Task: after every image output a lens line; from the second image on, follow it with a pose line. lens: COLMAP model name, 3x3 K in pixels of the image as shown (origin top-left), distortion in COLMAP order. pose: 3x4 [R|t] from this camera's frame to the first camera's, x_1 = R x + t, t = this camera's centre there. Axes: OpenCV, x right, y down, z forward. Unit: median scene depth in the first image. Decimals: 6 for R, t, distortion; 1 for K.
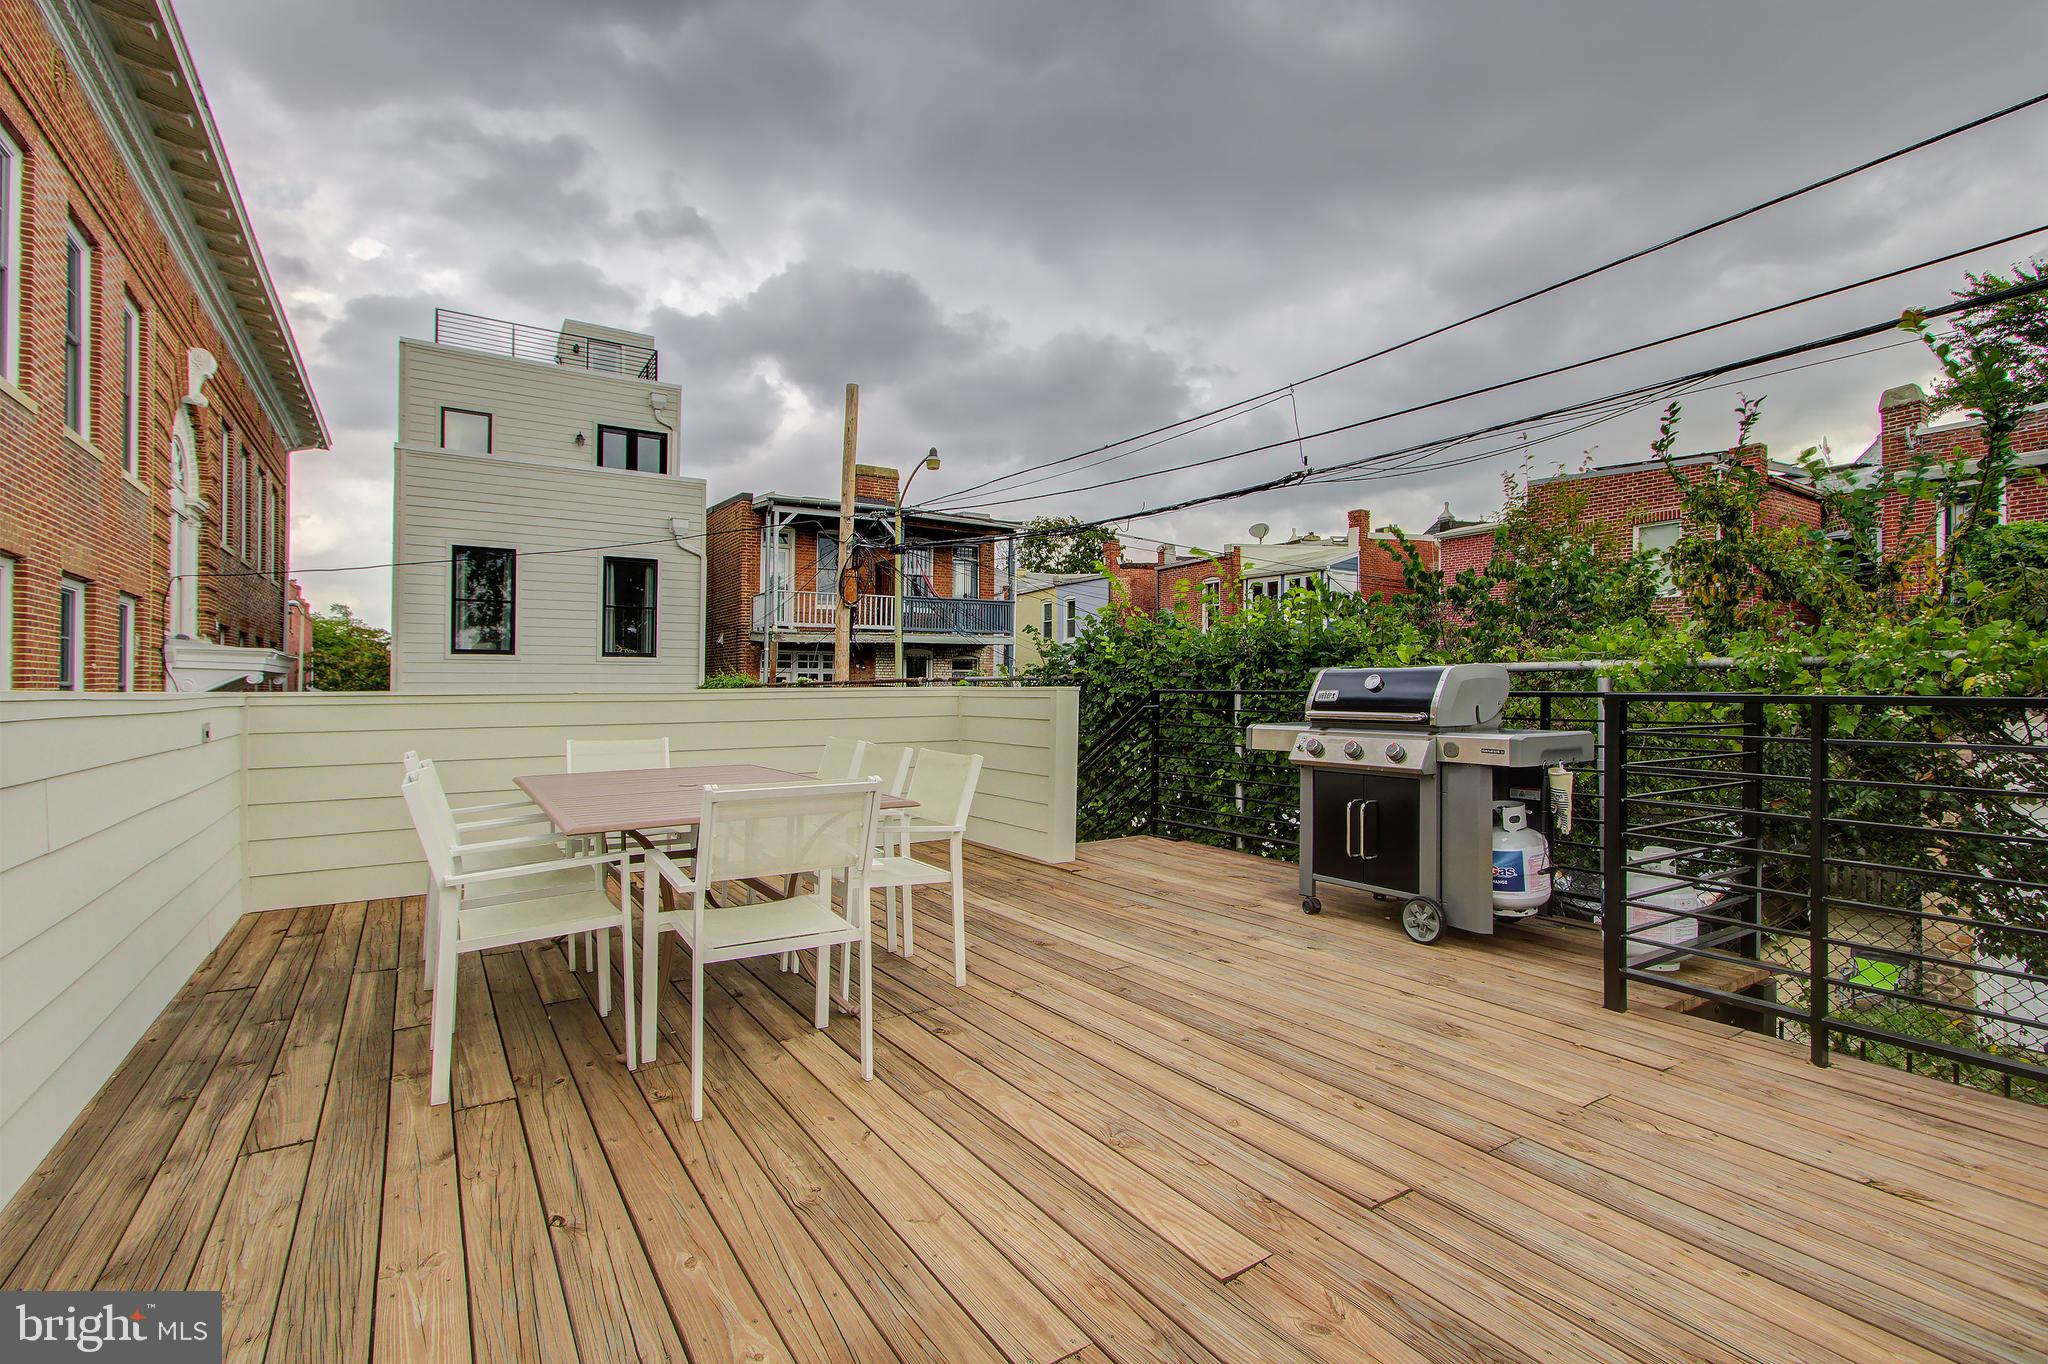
lens RADIAL K [[948.5, 0, 1031.5], [0, 948.5, 686.1], [0, 0, 1]] dist [0.004339, 0.002355]
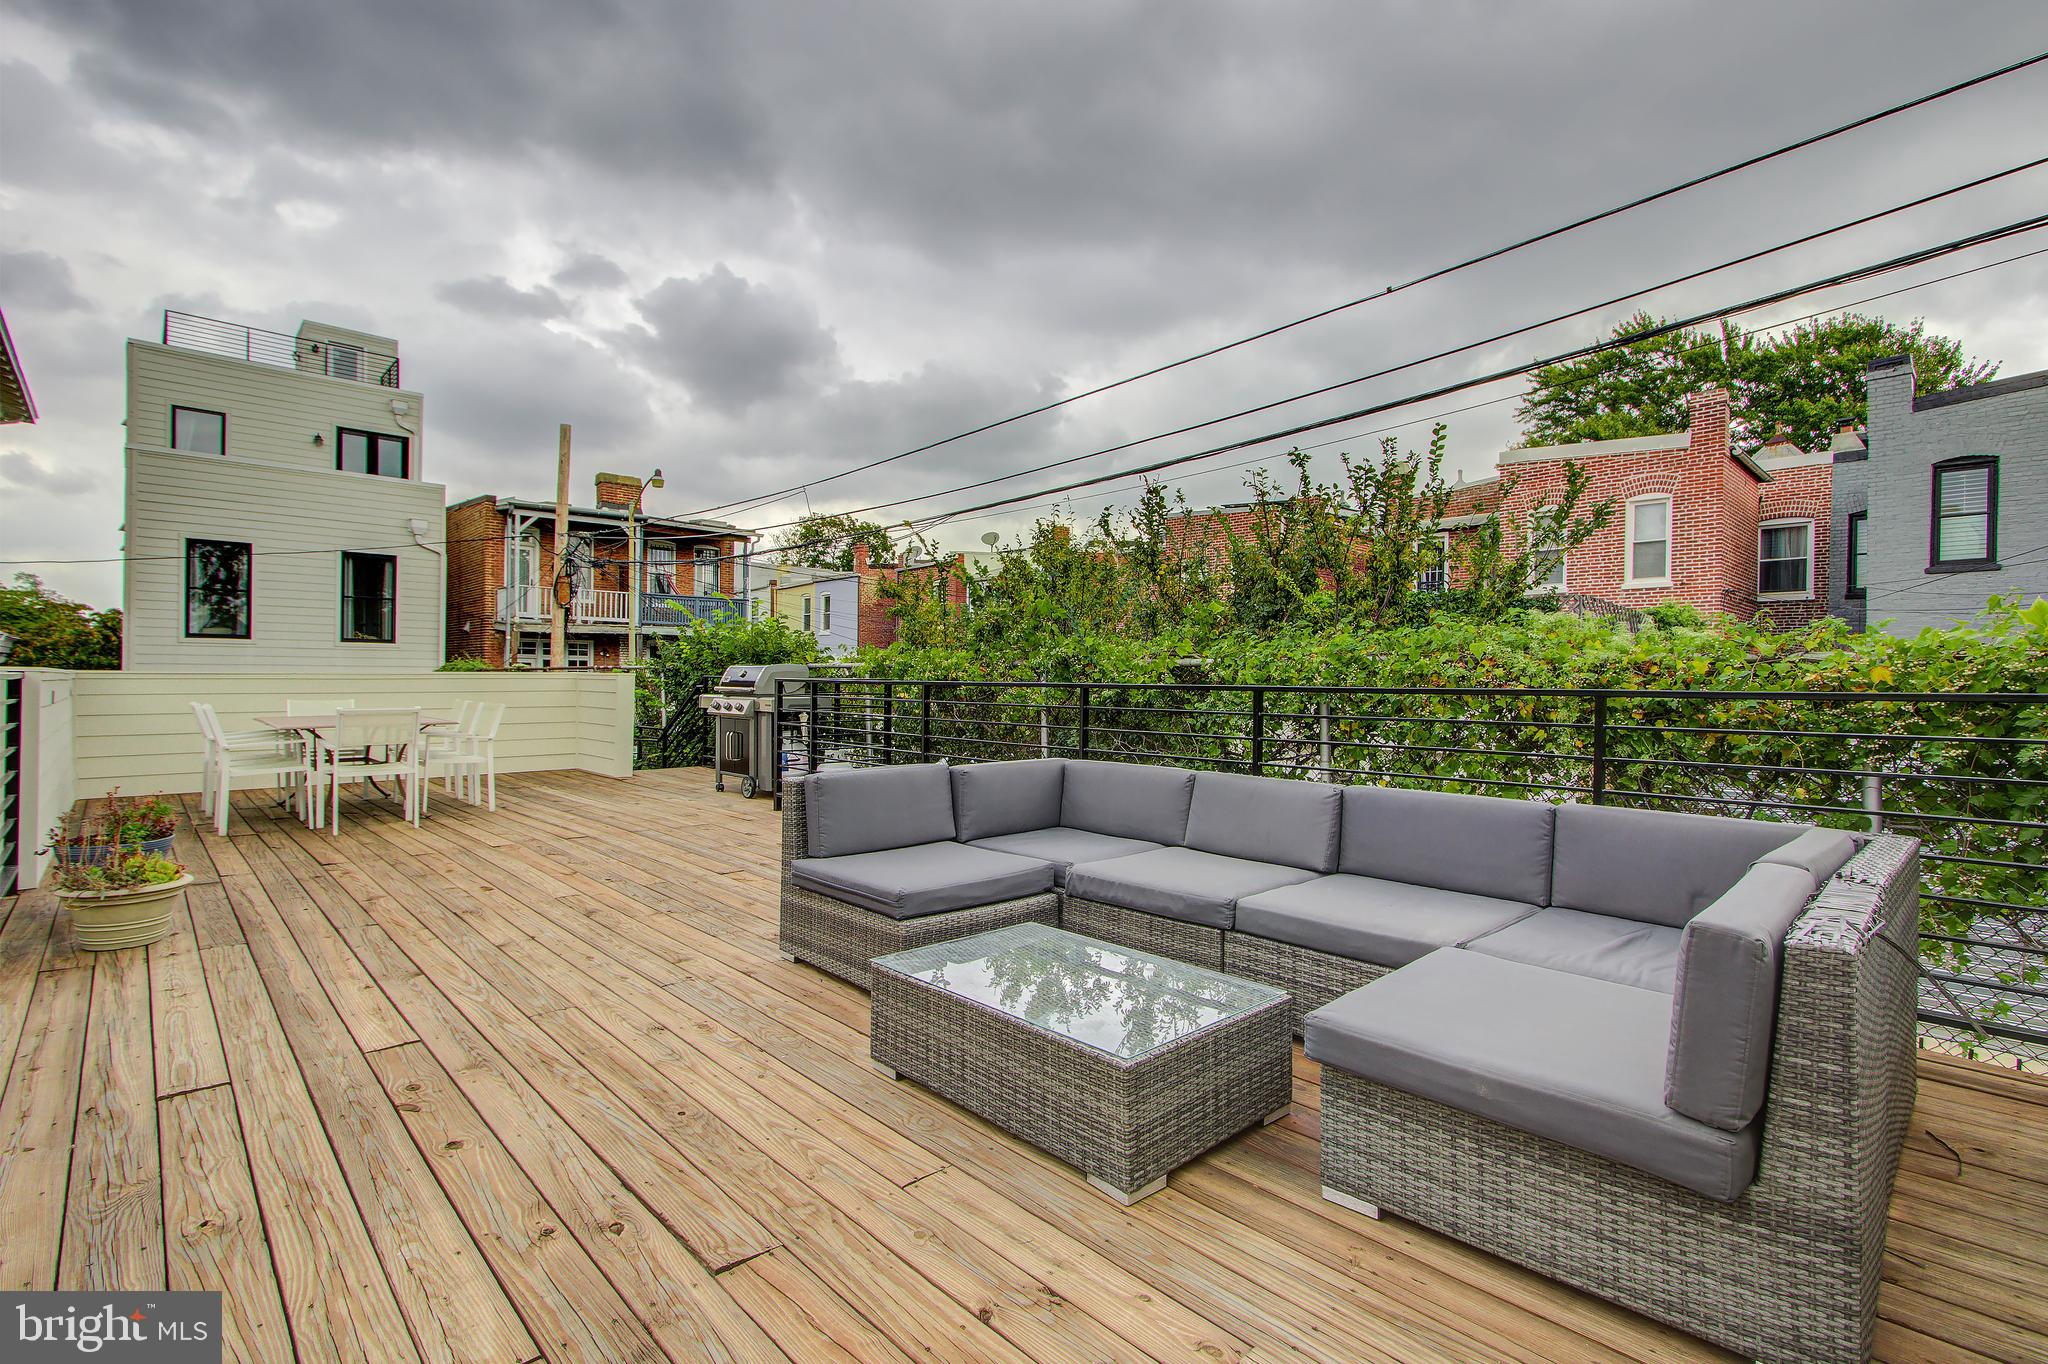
lens RADIAL K [[948.5, 0, 1019.2], [0, 948.5, 695.2], [0, 0, 1]] dist [0.004339, 0.002355]
pose [[0.983934, 0.007826, 0.178362, 0.124796], [-0.011521, 0.999740, 0.019691, -0.000173], [-0.178161, -0.021429, 0.983768, -0.225718]]
